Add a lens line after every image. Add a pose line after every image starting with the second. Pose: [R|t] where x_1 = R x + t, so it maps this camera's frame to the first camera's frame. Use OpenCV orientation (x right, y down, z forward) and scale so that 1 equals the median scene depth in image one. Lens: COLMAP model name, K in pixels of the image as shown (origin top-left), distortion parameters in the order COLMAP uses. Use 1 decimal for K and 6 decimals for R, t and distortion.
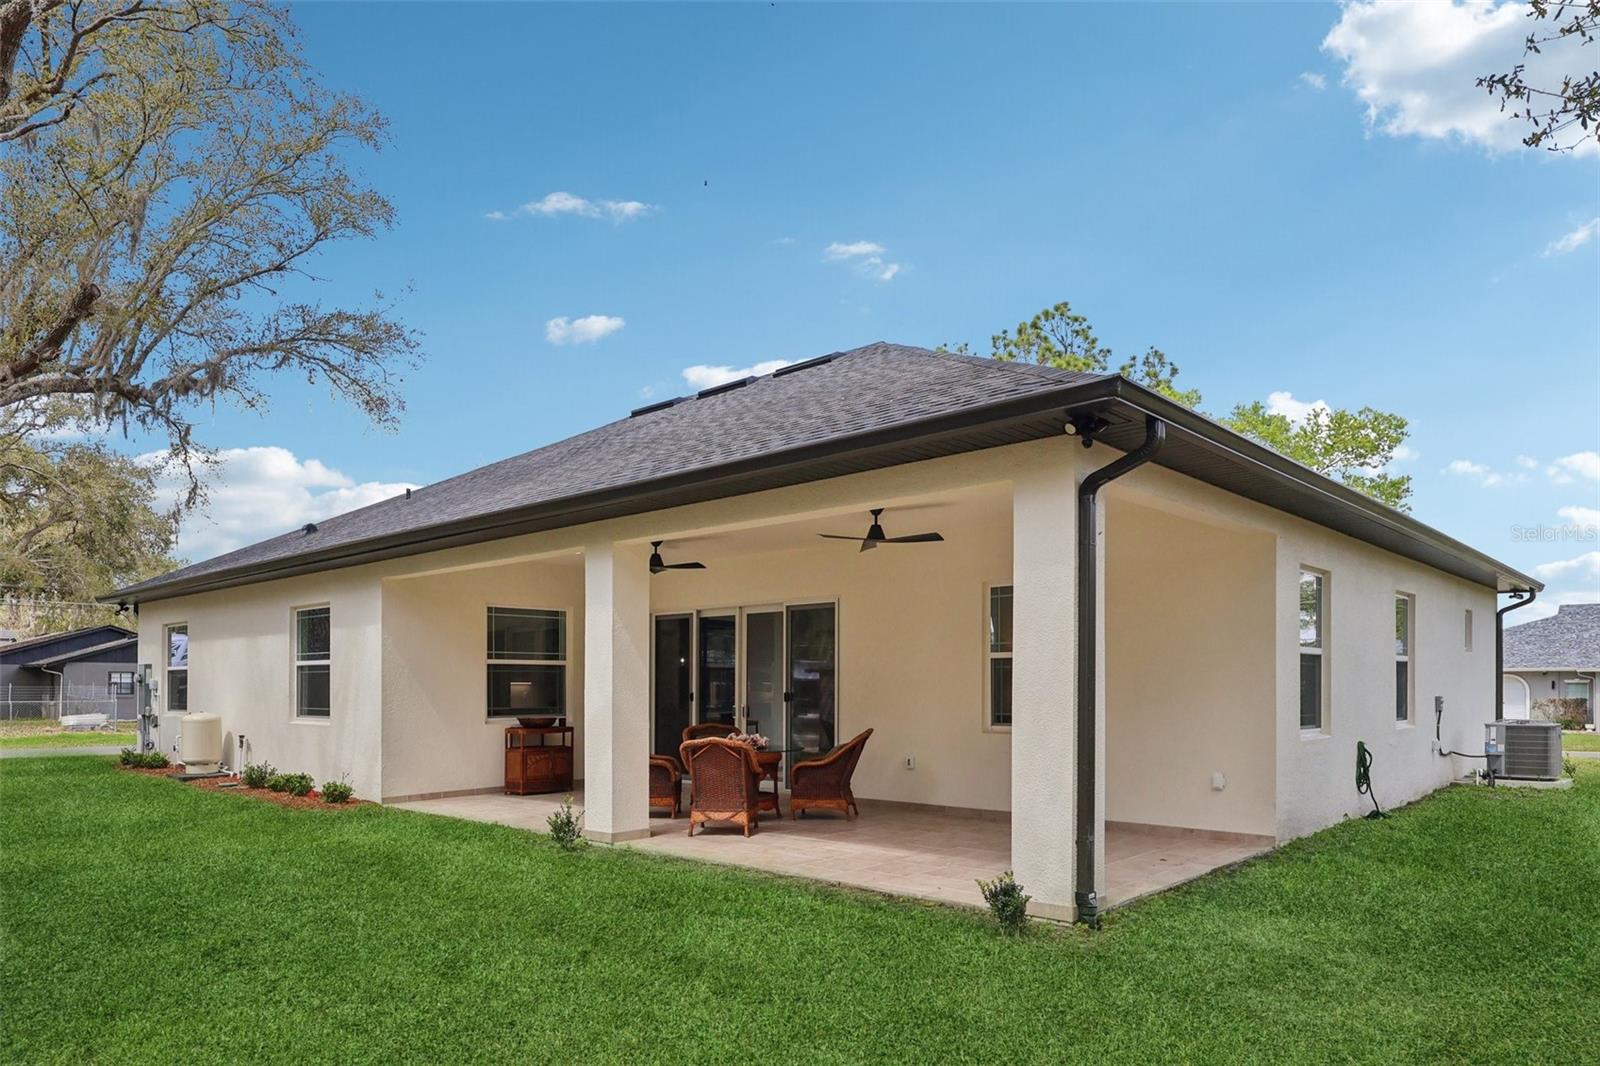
lens RADIAL K [[1001.5, 0, 802.1], [0, 1001.5, 483.8], [0, 0, 1]] dist [-0.016523, 0.000857]
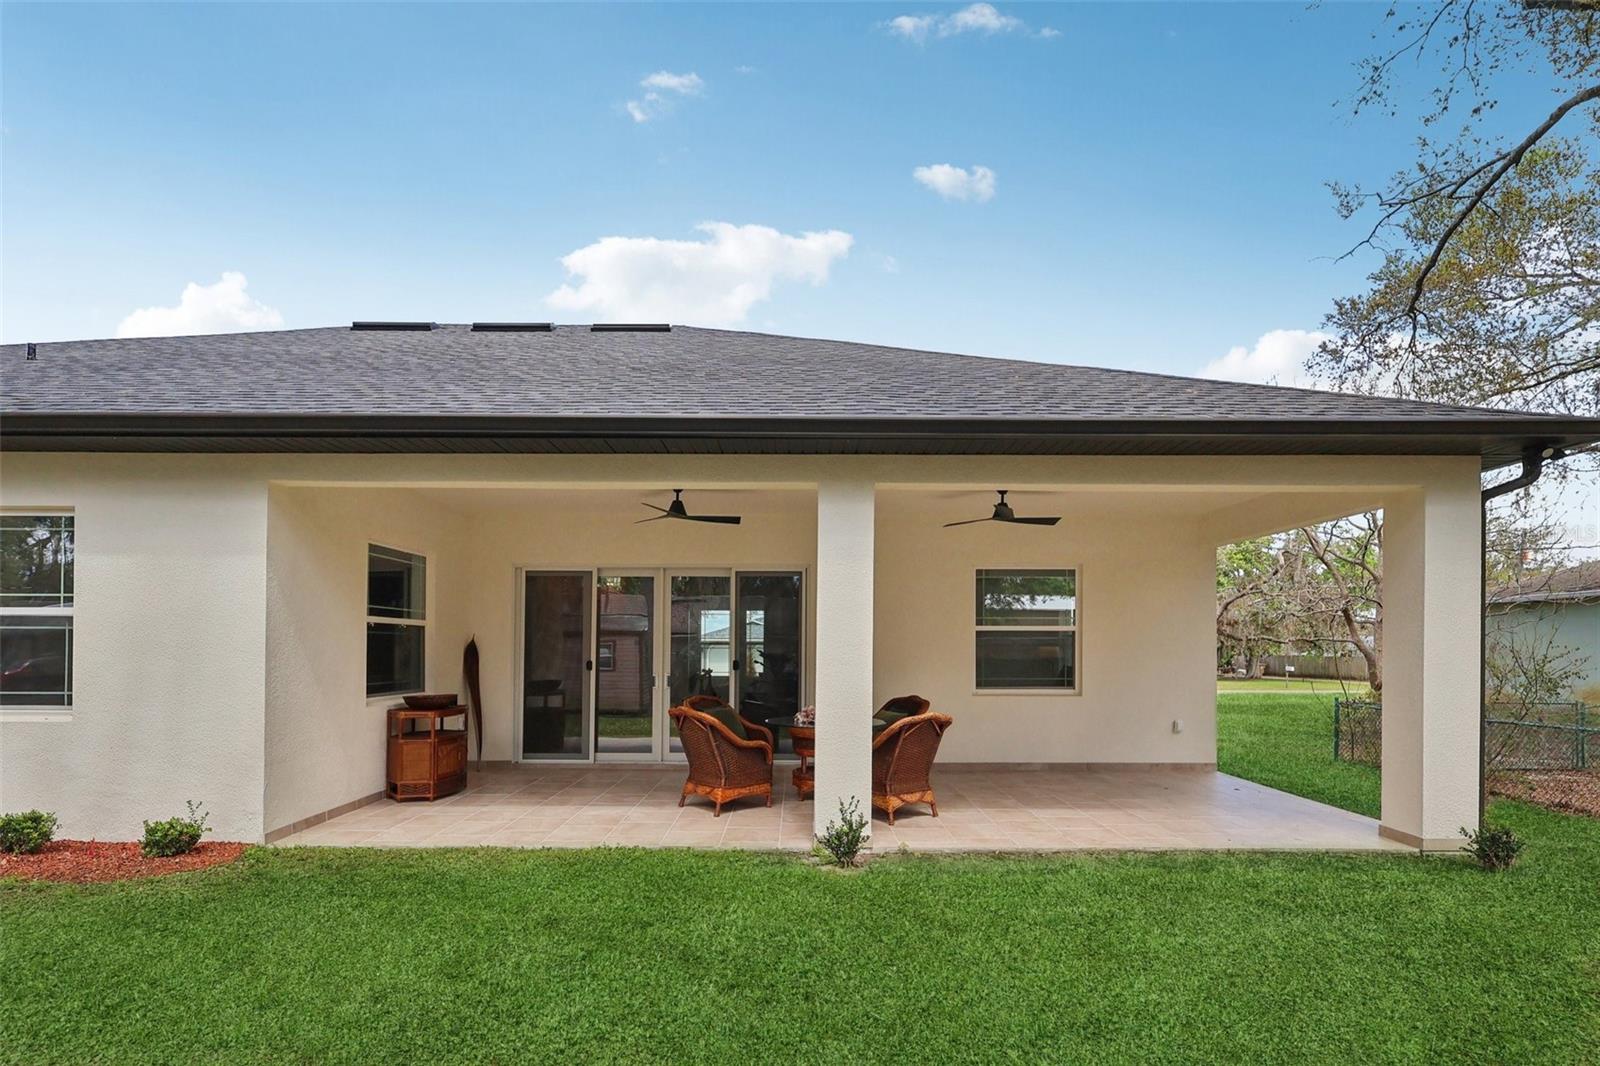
lens RADIAL K [[767.3, 0, 800.0], [0, 767.3, 533.0], [0, 0, 1]] dist [-0.010792, -0.000656]
pose [[0.735201, 0.105948, 0.669518, -0.466946], [-0.140579, 0.990067, -0.002303, 0.077460], [-0.663112, -0.092427, 0.742792, 0.407414]]
